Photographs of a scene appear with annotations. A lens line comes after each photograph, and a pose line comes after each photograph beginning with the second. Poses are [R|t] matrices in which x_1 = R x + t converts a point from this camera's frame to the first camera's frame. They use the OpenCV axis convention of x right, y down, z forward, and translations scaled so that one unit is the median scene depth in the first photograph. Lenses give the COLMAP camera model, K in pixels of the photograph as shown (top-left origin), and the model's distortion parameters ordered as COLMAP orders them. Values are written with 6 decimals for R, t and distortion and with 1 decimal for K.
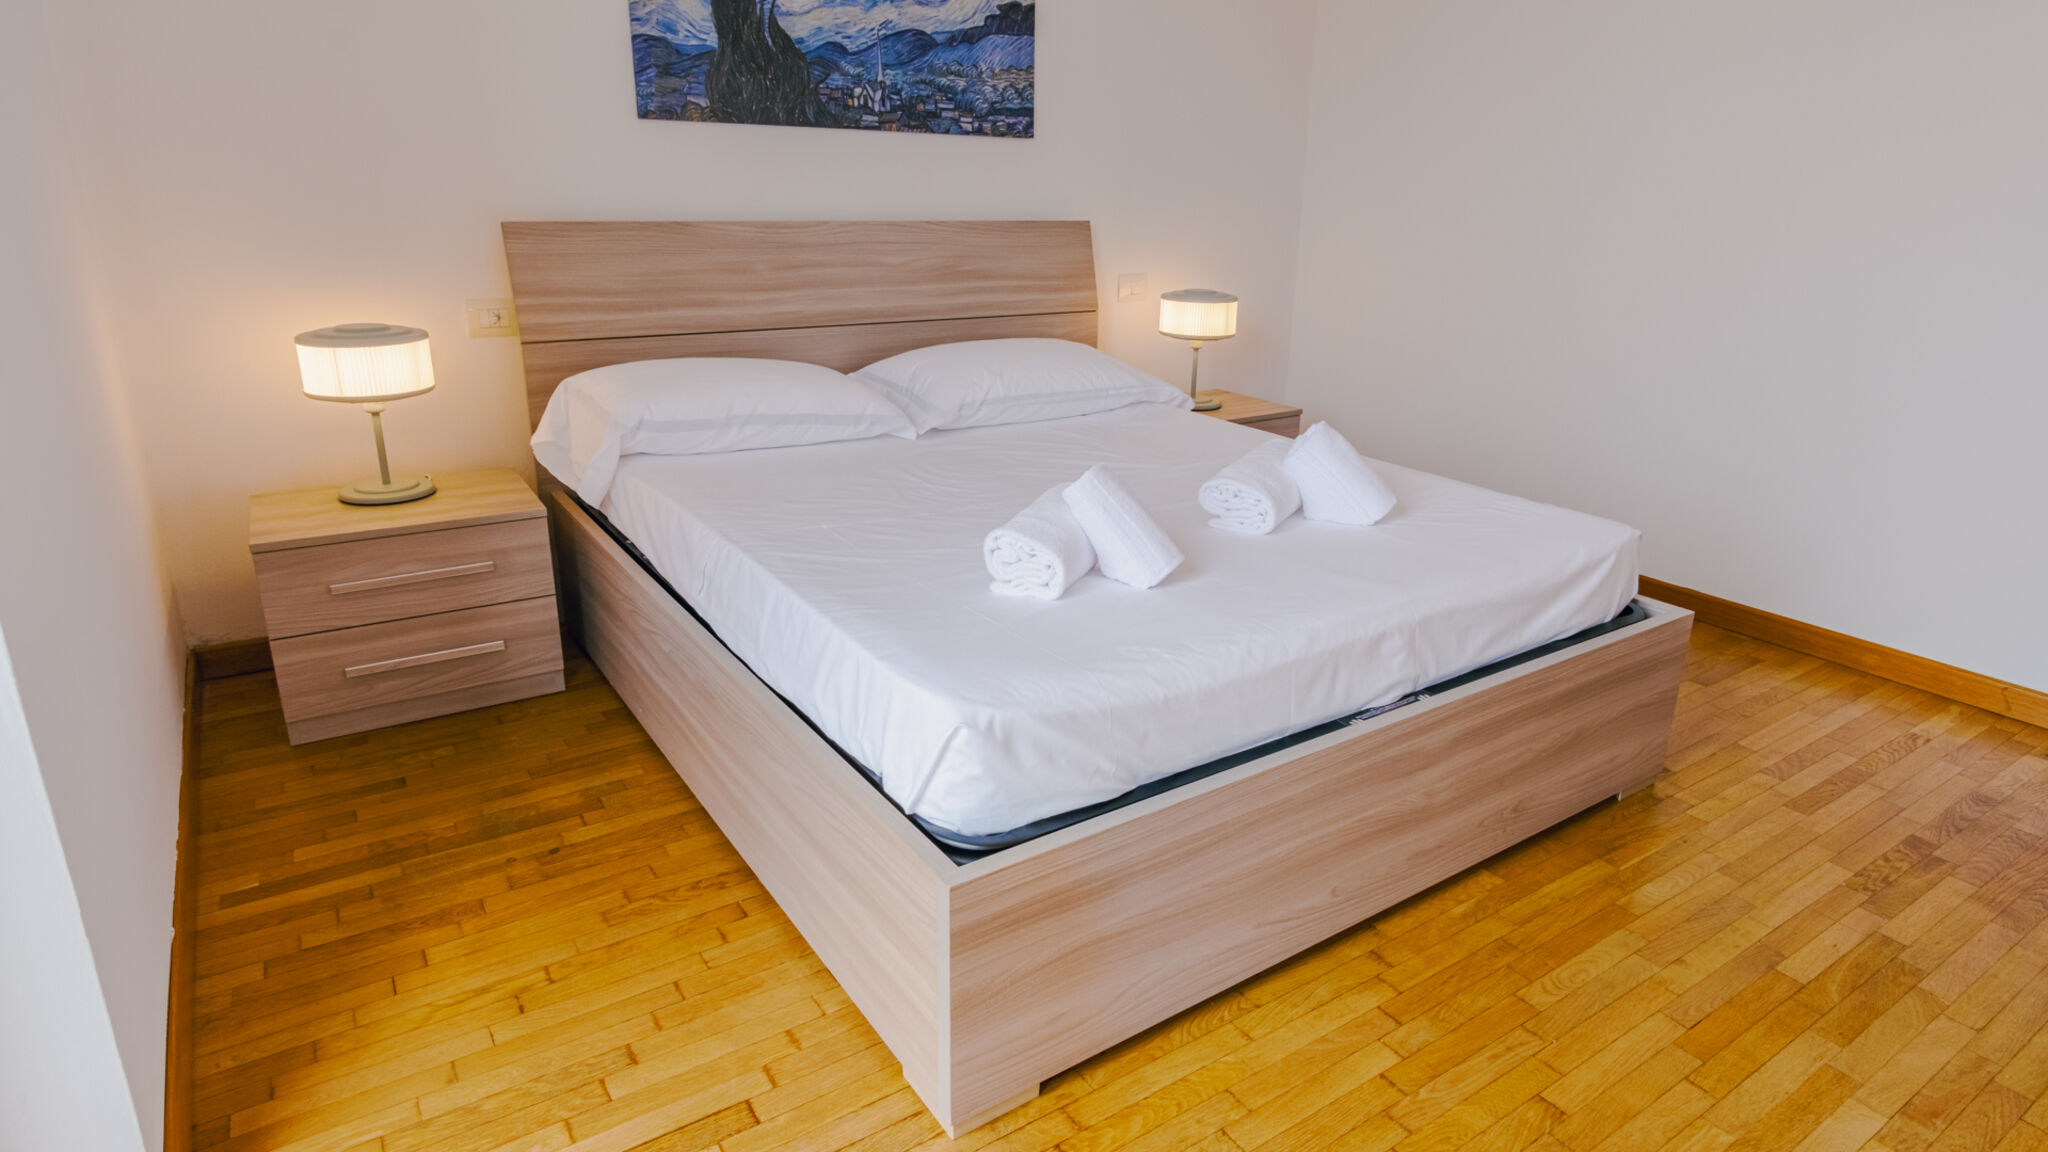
lens RADIAL K [[1149.0, 0, 1028.8], [0, 1149.0, 559.2], [0, 0, 1]] dist [0.000319, 0.000288]
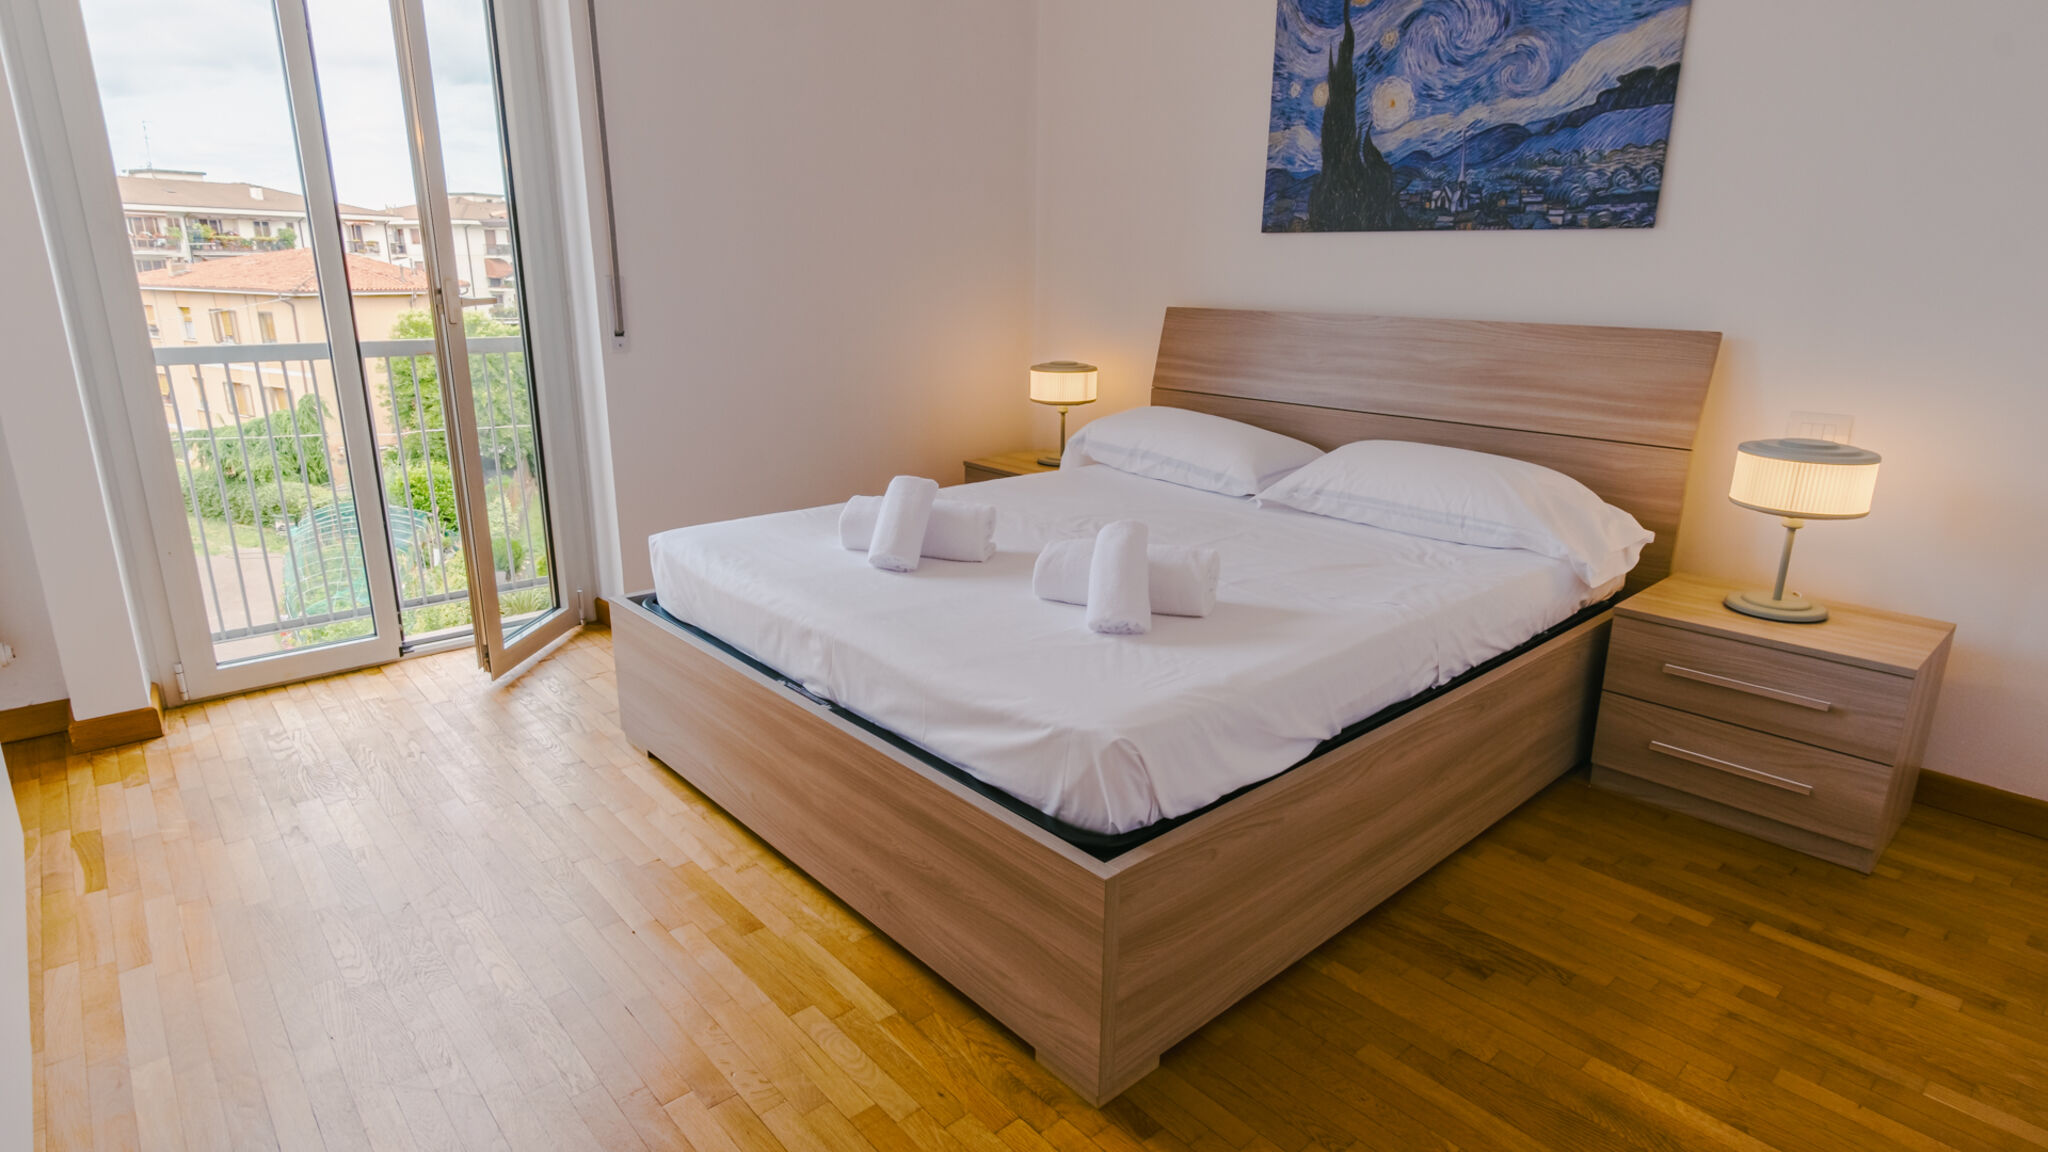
lens RADIAL K [[1091.1, 0, 1039.7], [0, 1091.1, 579.6], [0, 0, 1]] dist [0.000400, 0.000561]
pose [[0.132758, 0.254632, -0.957882, 0.819801], [-0.318981, 0.925996, 0.201946, -0.169474], [0.938417, 0.278736, 0.204156, 0.556948]]
